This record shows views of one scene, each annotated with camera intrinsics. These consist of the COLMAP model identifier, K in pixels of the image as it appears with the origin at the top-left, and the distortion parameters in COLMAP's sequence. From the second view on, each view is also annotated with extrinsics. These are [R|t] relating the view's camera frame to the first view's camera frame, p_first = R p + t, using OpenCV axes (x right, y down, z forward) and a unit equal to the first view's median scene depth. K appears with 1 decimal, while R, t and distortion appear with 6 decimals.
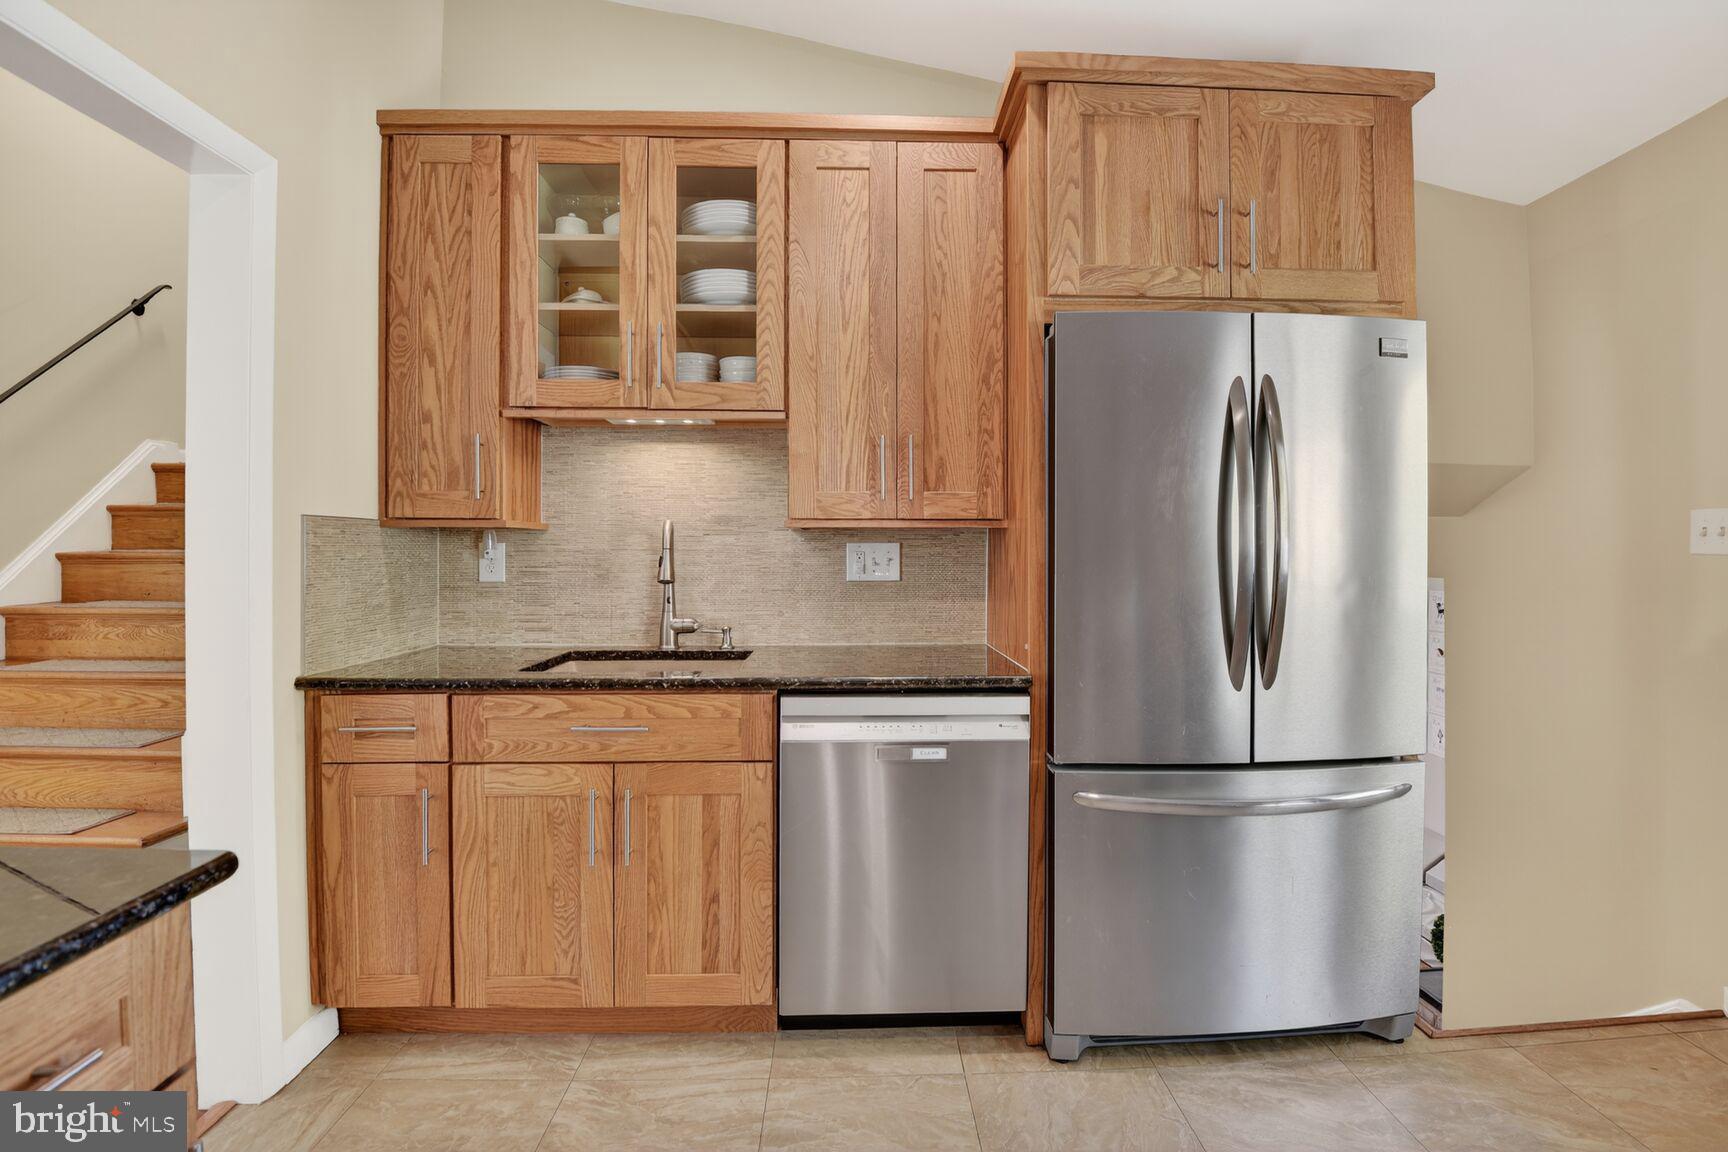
lens RADIAL K [[794.1, 0, 871.3], [0, 794.1, 560.8], [0, 0, 1]] dist [-0.036762, 0.000067]
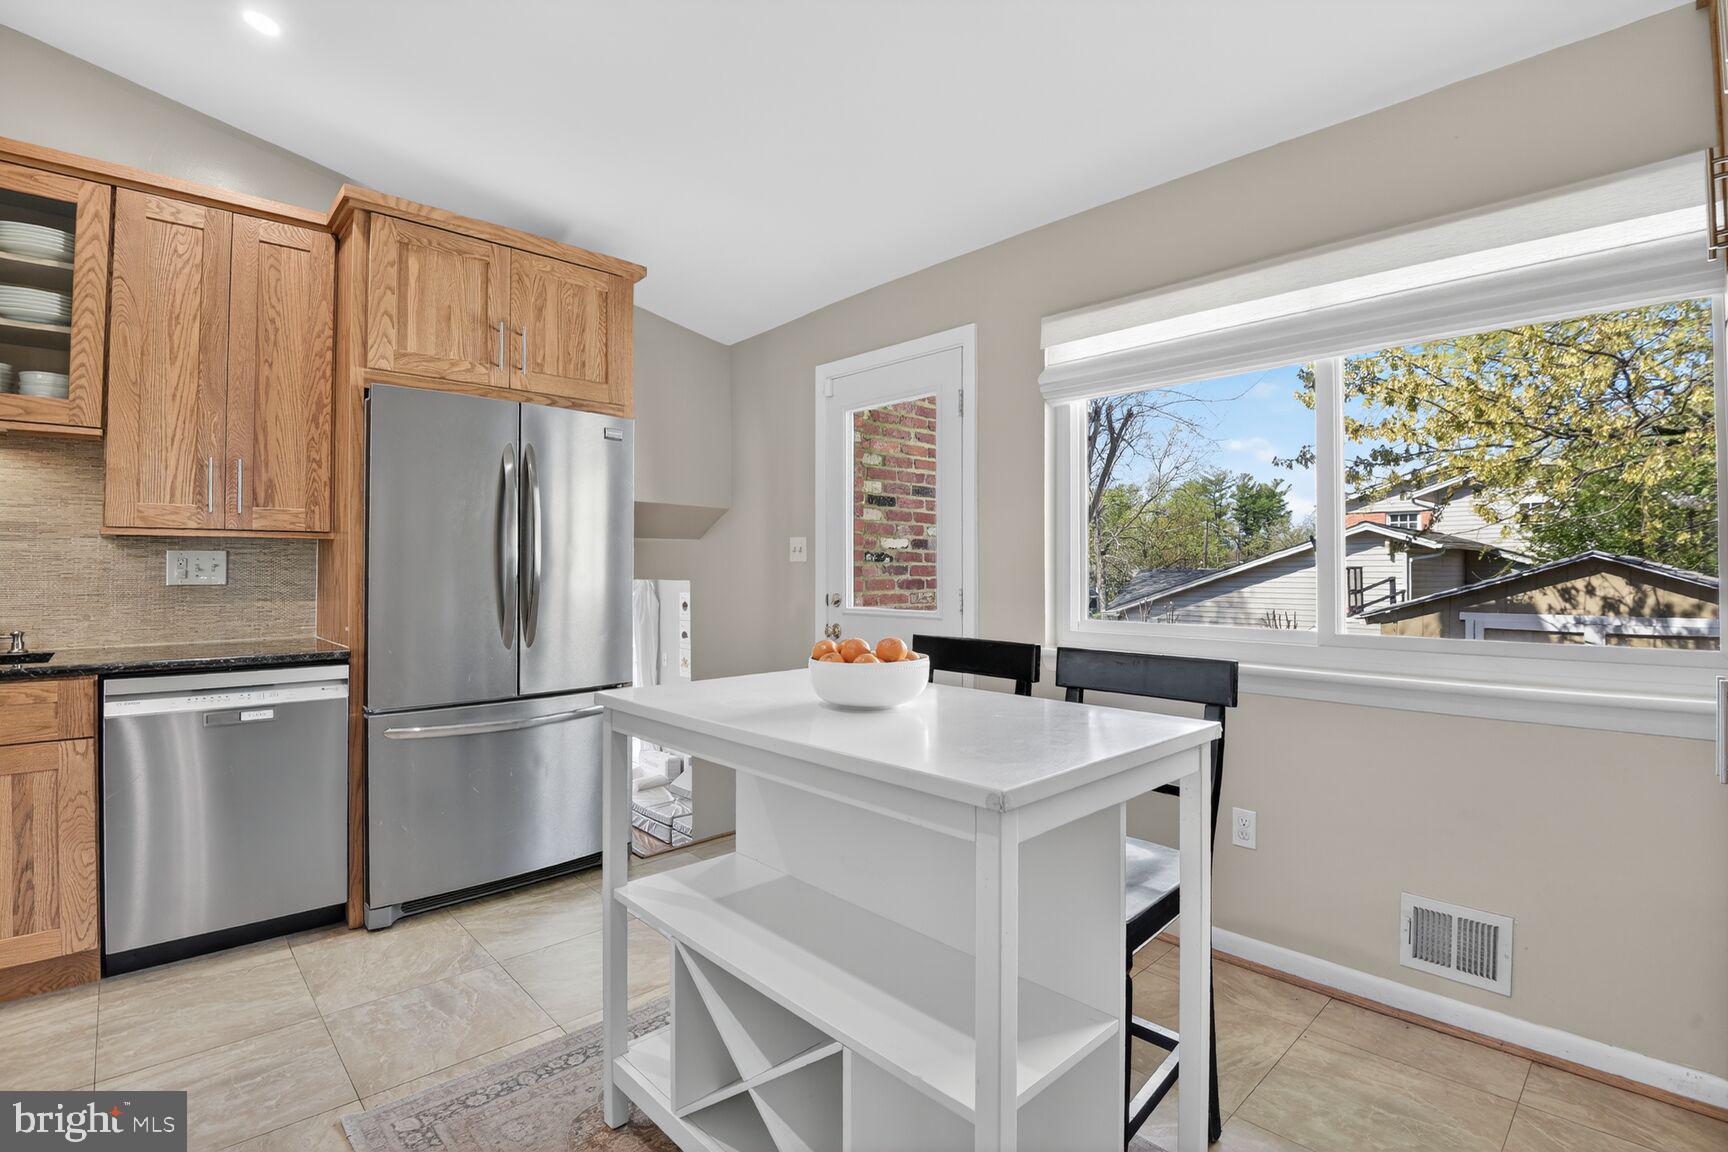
lens RADIAL K [[794.1, 0, 863.2], [0, 794.1, 566.5], [0, 0, 1]] dist [-0.036762, 0.000067]
pose [[0.741601, 0.007196, 0.670803, -0.039554], [0.005542, 0.999843, -0.016853, 0.029414], [-0.670819, 0.016216, 0.741444, -0.543368]]
